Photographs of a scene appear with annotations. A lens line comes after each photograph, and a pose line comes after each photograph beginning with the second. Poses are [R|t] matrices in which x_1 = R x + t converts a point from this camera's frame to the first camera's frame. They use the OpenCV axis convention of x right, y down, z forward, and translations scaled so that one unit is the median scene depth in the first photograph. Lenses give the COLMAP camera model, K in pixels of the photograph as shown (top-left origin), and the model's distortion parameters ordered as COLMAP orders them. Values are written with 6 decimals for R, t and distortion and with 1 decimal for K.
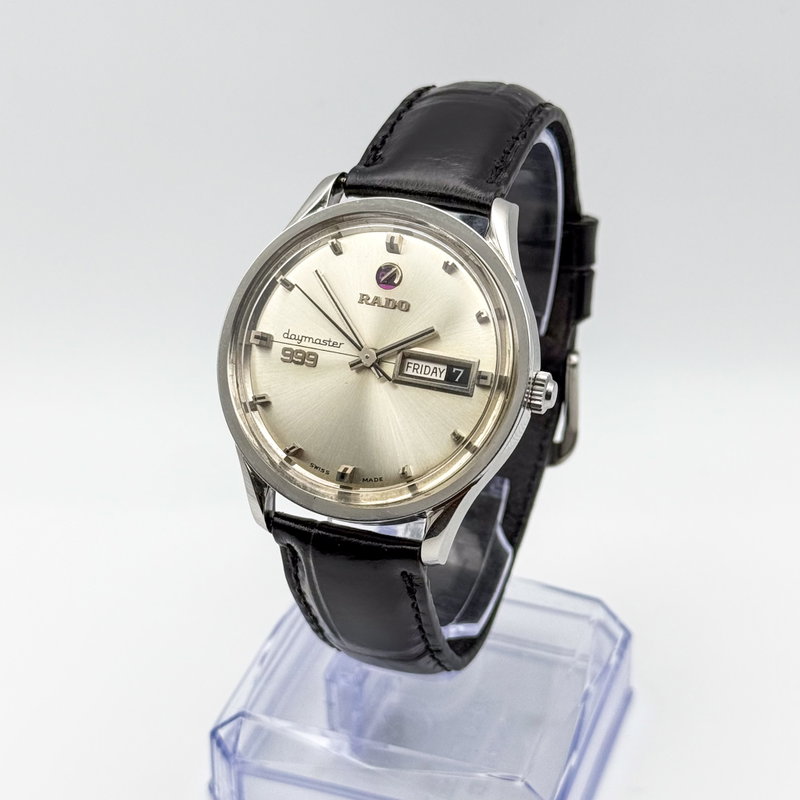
lens RADIAL K [[2062.7, 0, 400.0], [0, 2062.7, 400.0], [0, 0, 1]] dist [0.083966, 0.626262]
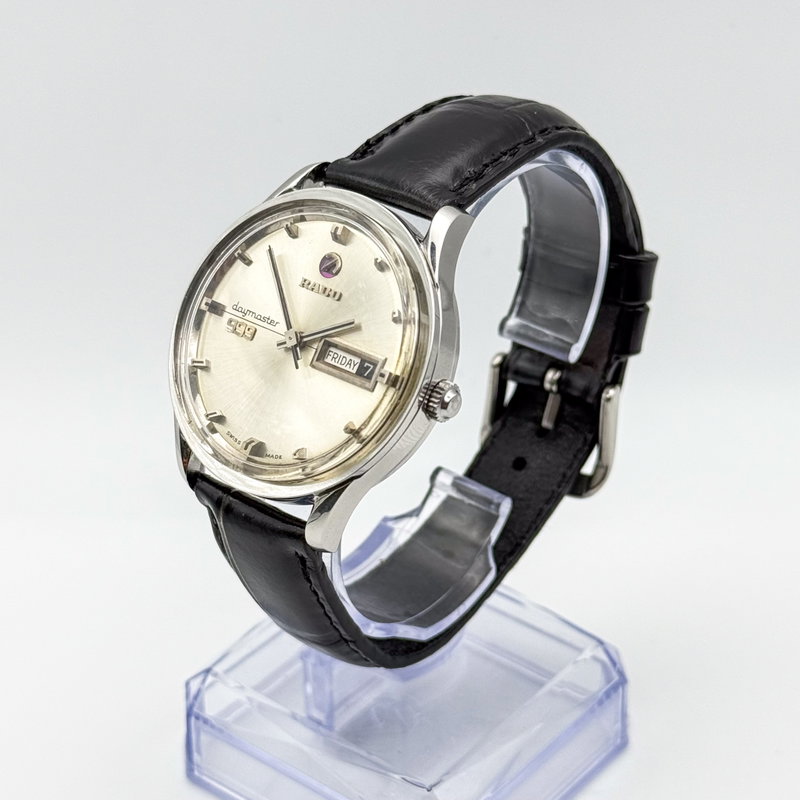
lens RADIAL K [[2062.7, 0, 400.0], [0, 2062.7, 400.0], [0, 0, 1]] dist [0.083966, 0.626262]
pose [[0.942881, 0.171064, -0.285853, 0.329445], [-0.175852, 0.984375, 0.009039, -0.009350], [0.282933, 0.041745, 0.958231, 0.029772]]
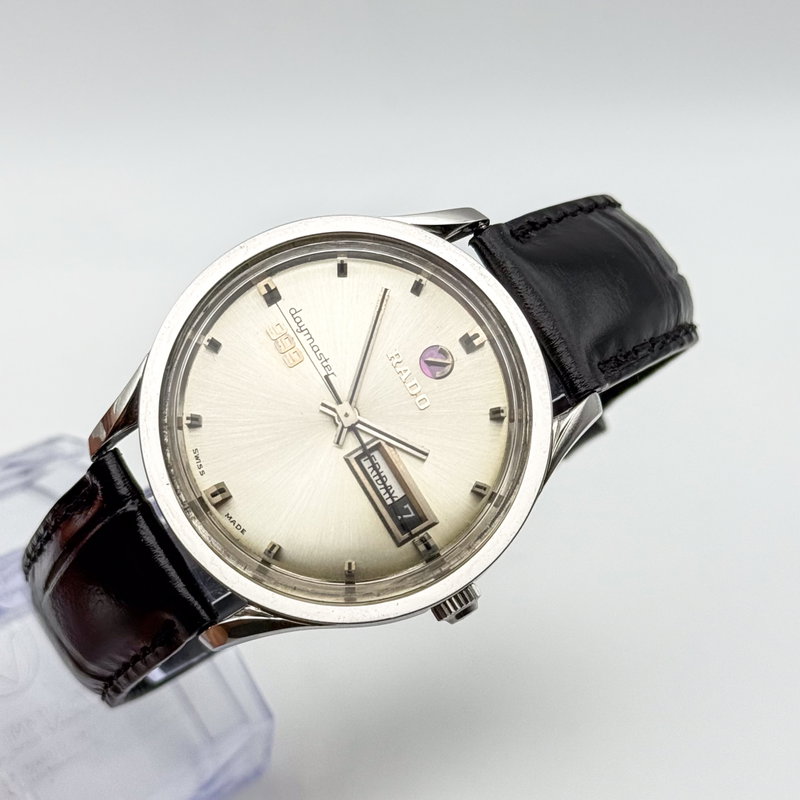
lens RADIAL K [[2062.7, 0, 400.0], [0, 2062.7, 400.0], [0, 0, 1]] dist [0.083966, 0.626262]
pose [[0.657253, 0.731230, 0.182543, -0.148413], [-0.743869, 0.668324, 0.001161, -0.040235], [-0.121149, -0.136551, 0.983197, 0.215401]]
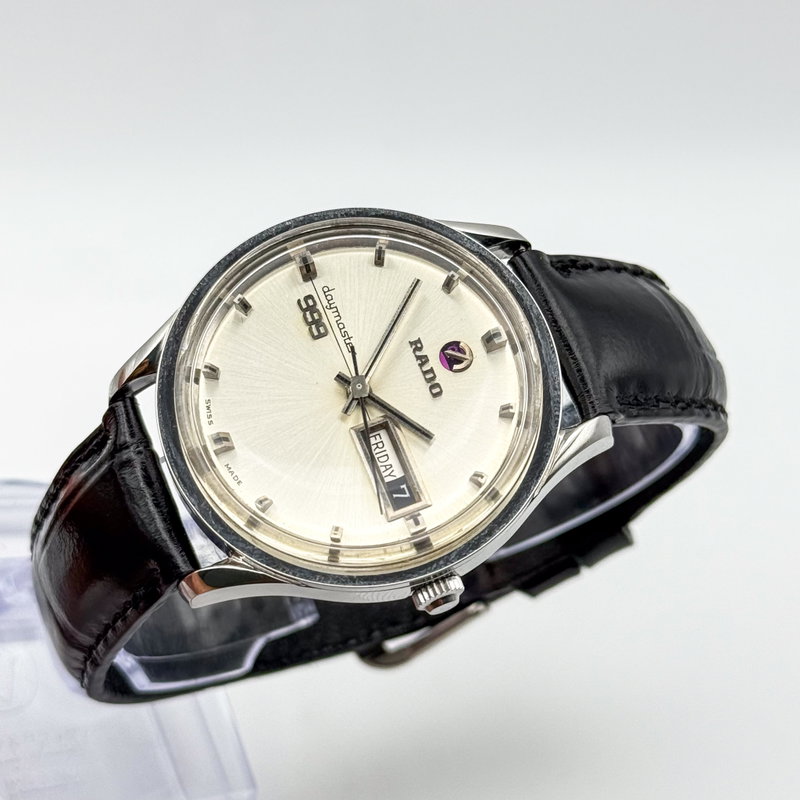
lens RADIAL K [[2062.7, 0, 400.0], [0, 2062.7, 400.0], [0, 0, 1]] dist [0.083966, 0.626262]
pose [[0.538597, 0.842454, -0.013569, 0.008044], [-0.841048, 0.536593, -0.068601, 0.023285], [-0.050512, 0.048360, 0.997552, 0.191929]]
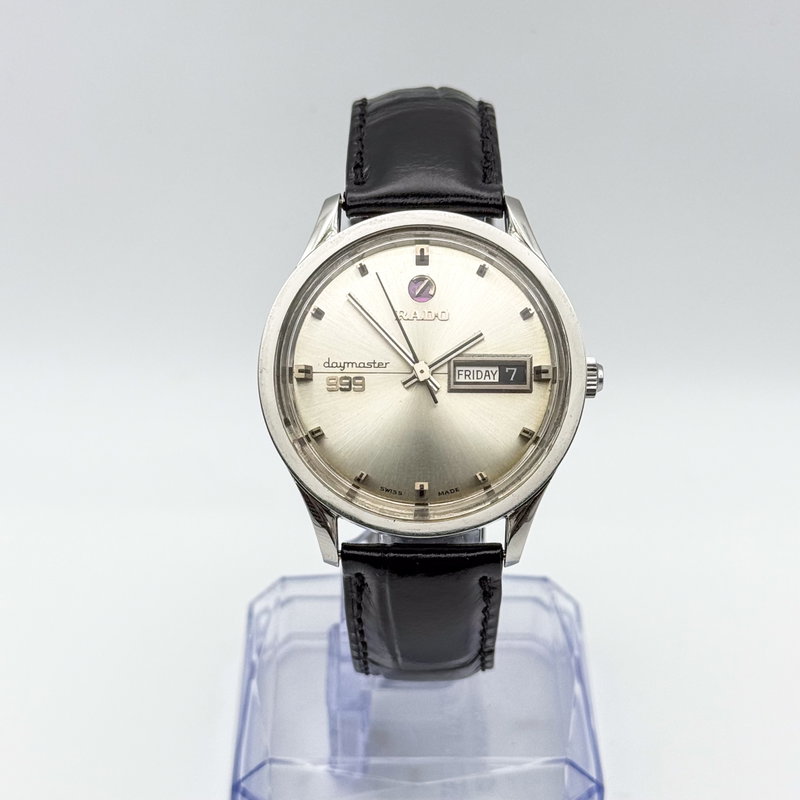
lens RADIAL K [[2062.7, 0, 400.0], [0, 2062.7, 400.0], [0, 0, 1]] dist [0.083966, 0.626262]
pose [[0.941391, -0.169695, 0.291526, -0.313345], [0.170953, 0.985048, 0.021348, -0.029862], [-0.290790, 0.029741, 0.956325, 0.049468]]
